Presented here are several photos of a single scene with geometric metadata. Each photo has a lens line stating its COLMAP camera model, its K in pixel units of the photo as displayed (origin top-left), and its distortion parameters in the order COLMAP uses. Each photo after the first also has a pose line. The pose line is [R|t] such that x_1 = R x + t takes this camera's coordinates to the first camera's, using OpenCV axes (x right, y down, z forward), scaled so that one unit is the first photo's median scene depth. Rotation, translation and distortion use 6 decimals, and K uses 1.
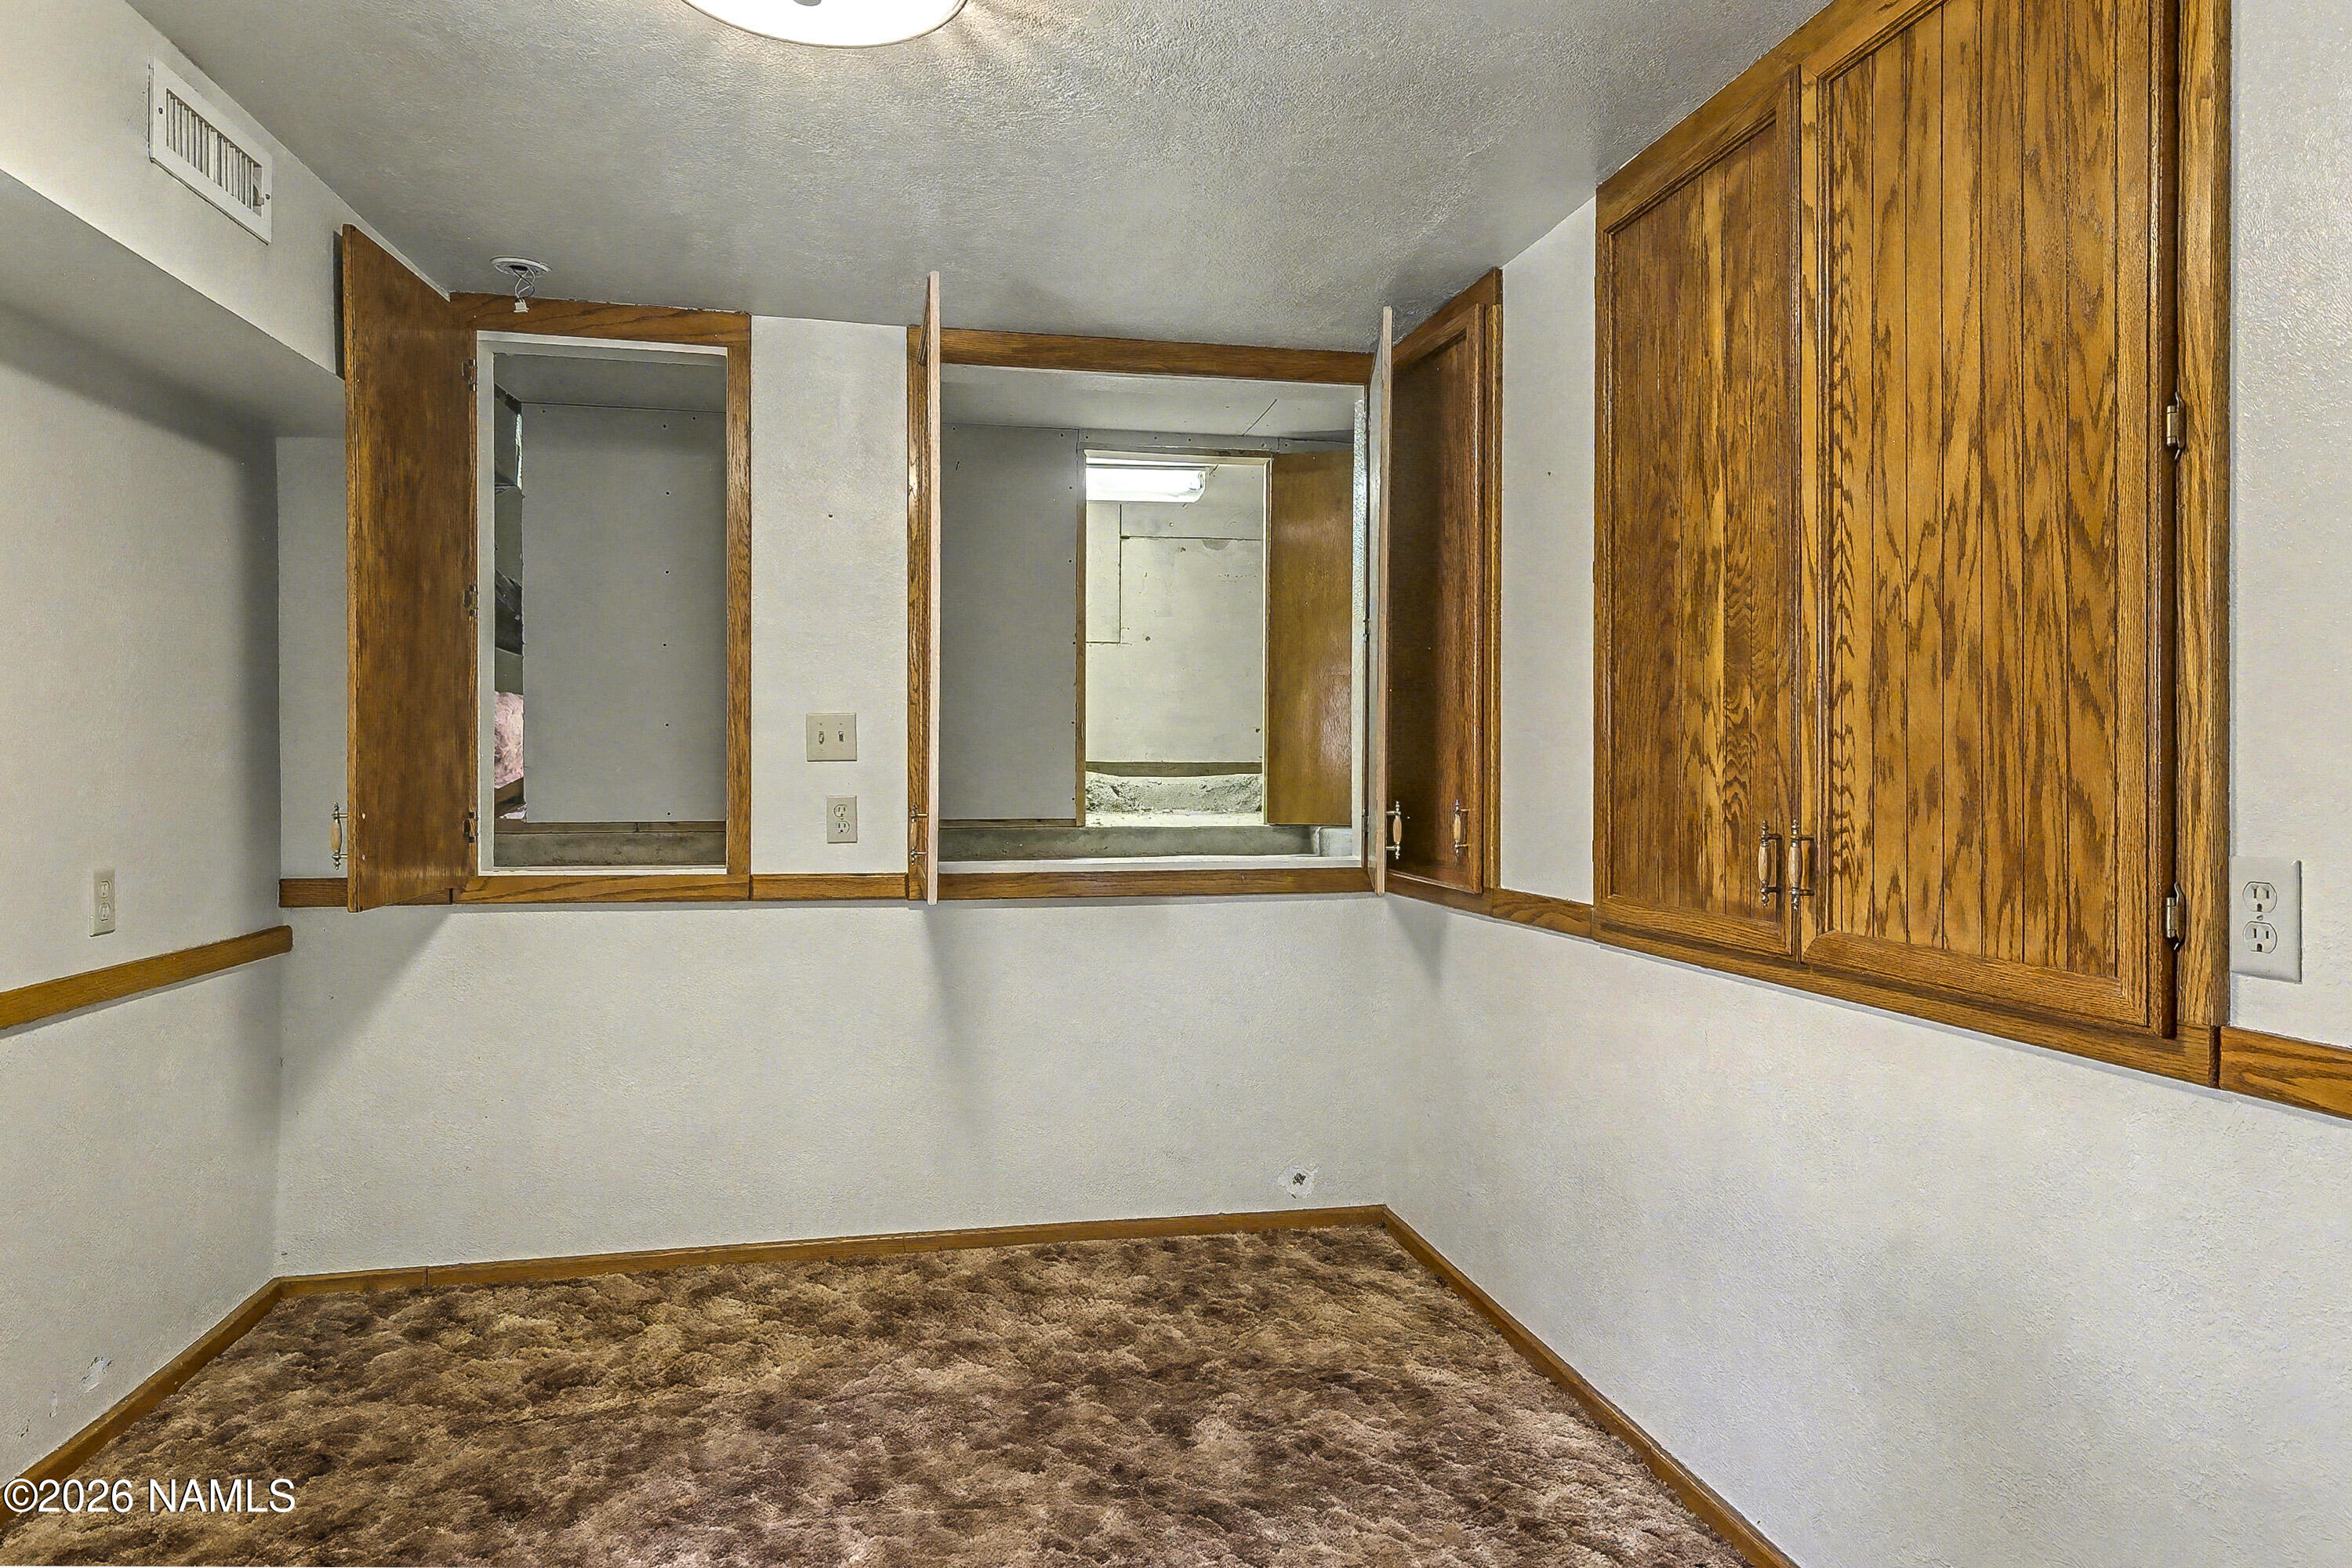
lens RADIAL K [[1428.7, 0, 1169.4], [0, 1428.7, 768.6], [0, 0, 1]] dist [0.022042, -0.011912]
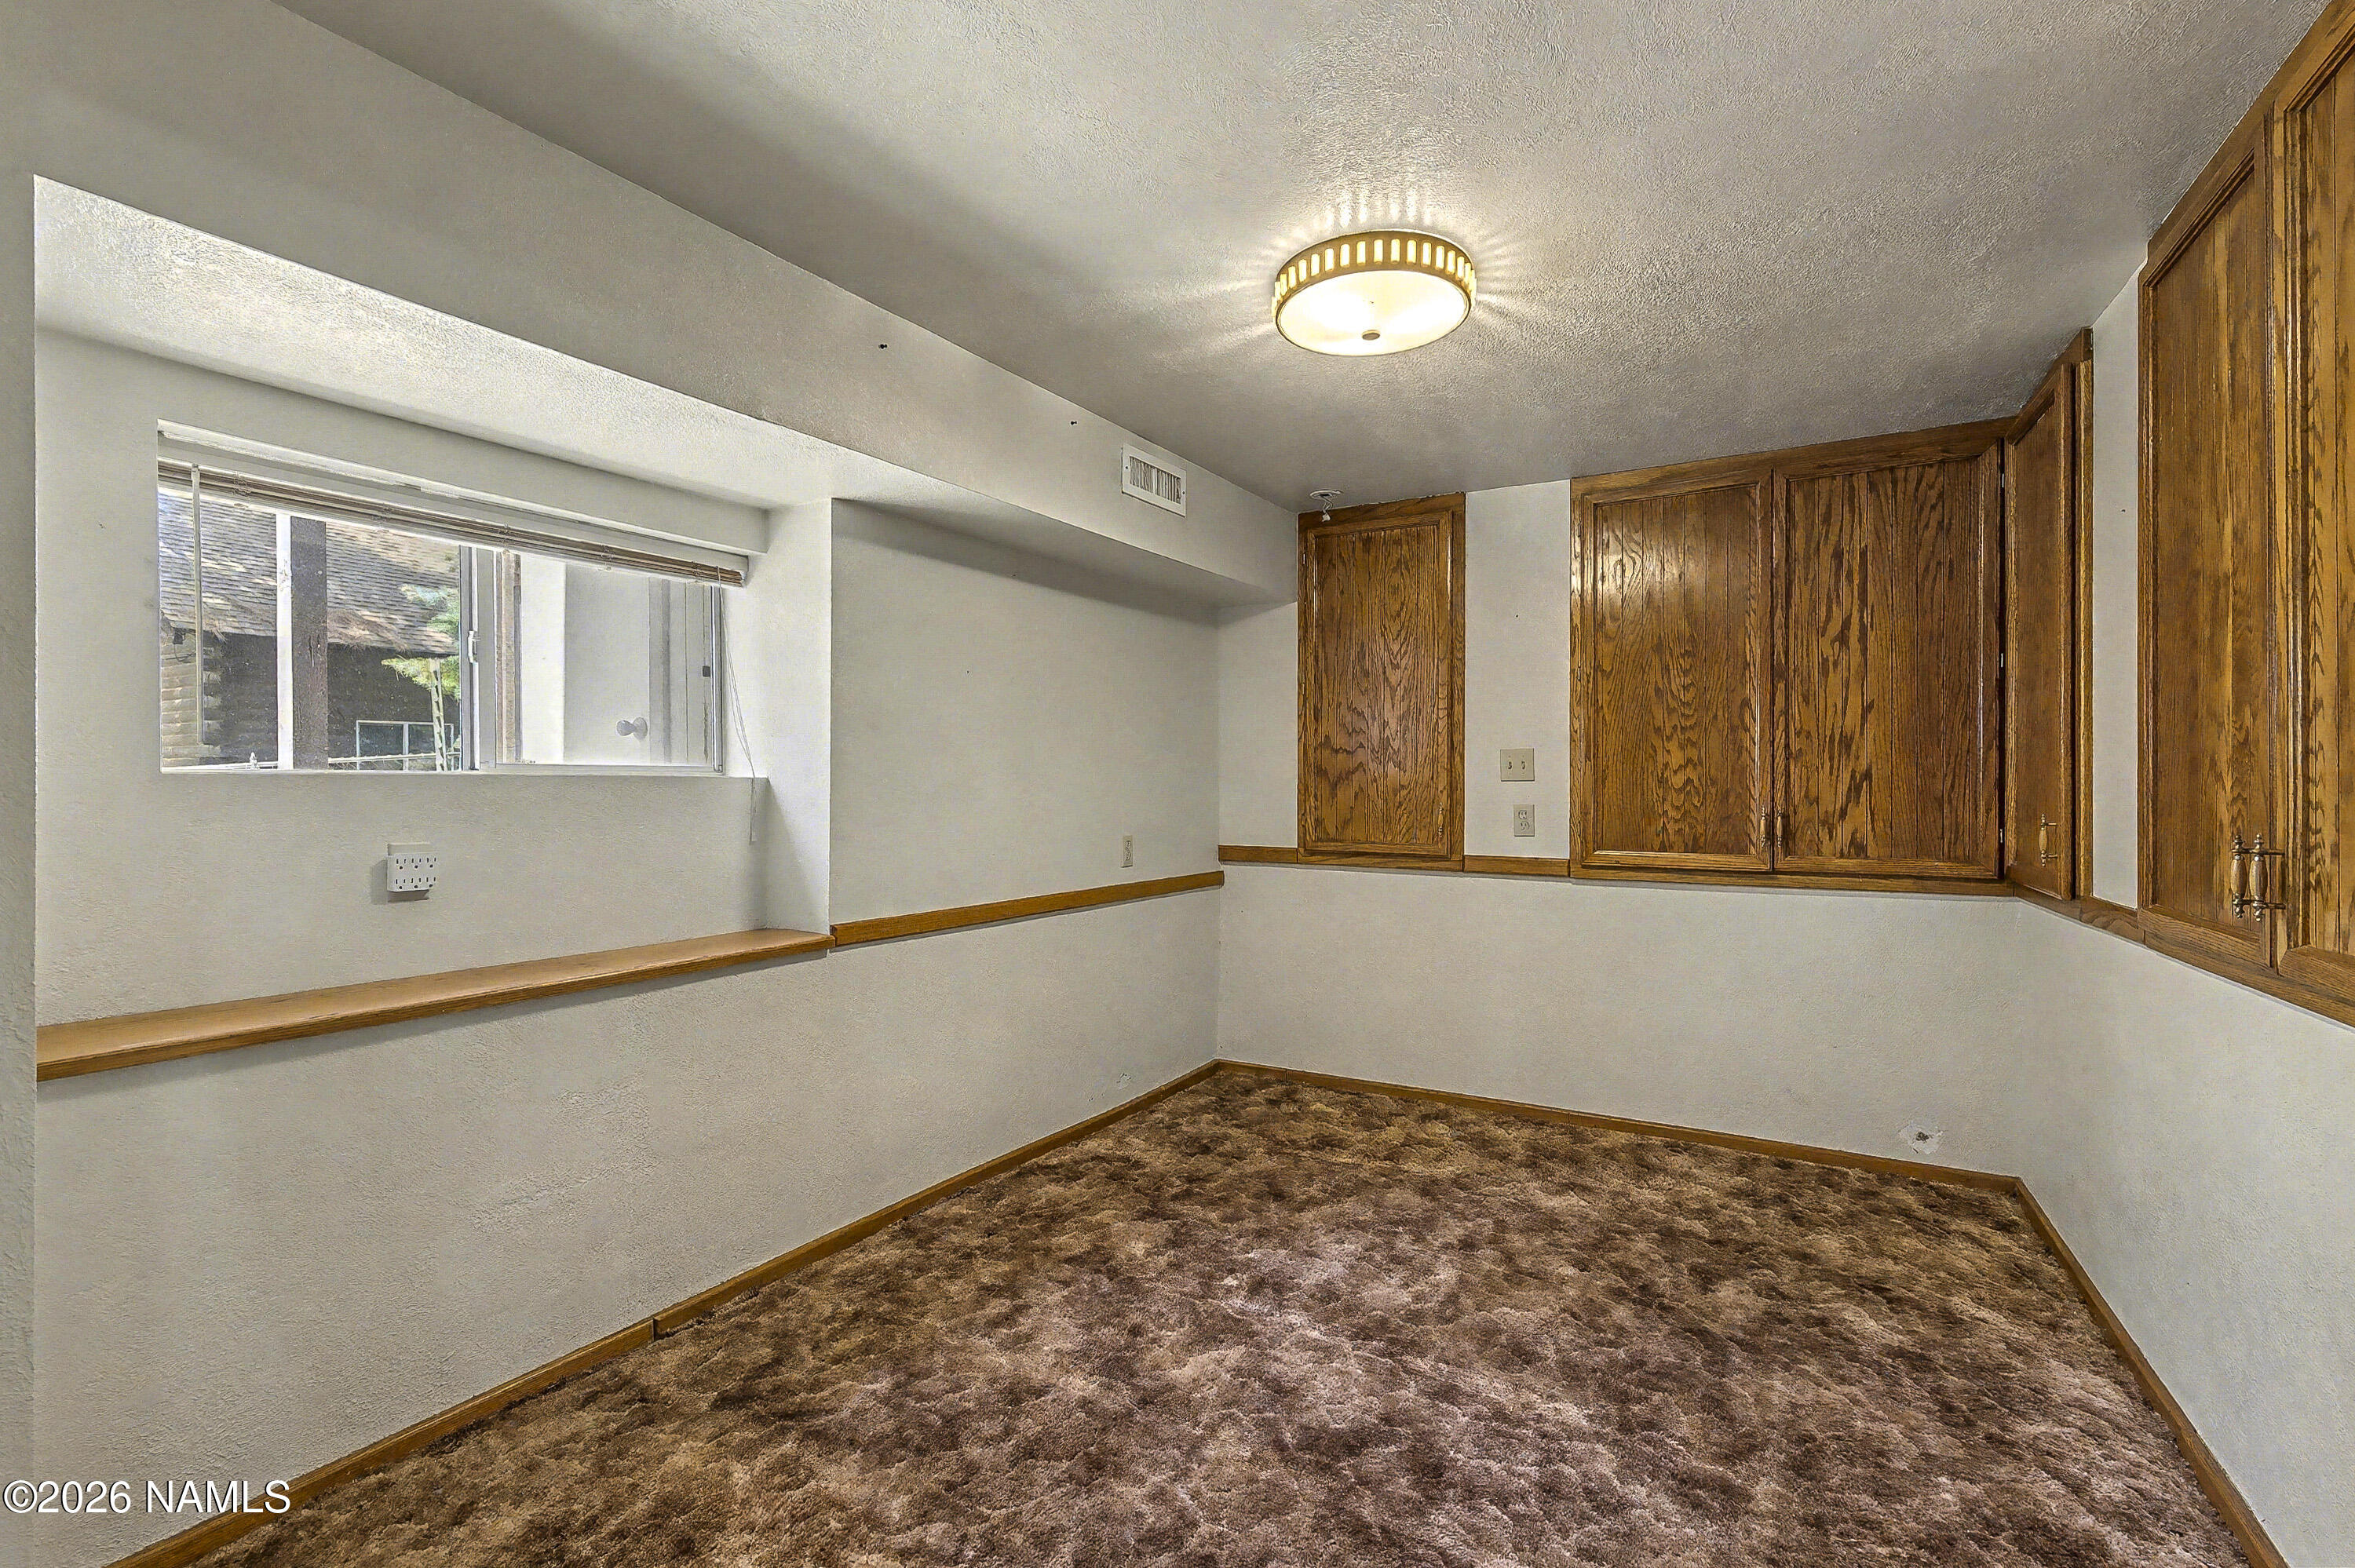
lens RADIAL K [[1027.3, 0, 1169.2], [0, 1027.3, 776.8], [0, 0, 1]] dist [0.002544, 0.000007]
pose [[0.753573, -0.006009, -0.657337, 0.255067], [-0.000780, 0.999949, -0.010035, 0.001751], [0.657364, 0.008075, 0.753530, -0.056716]]
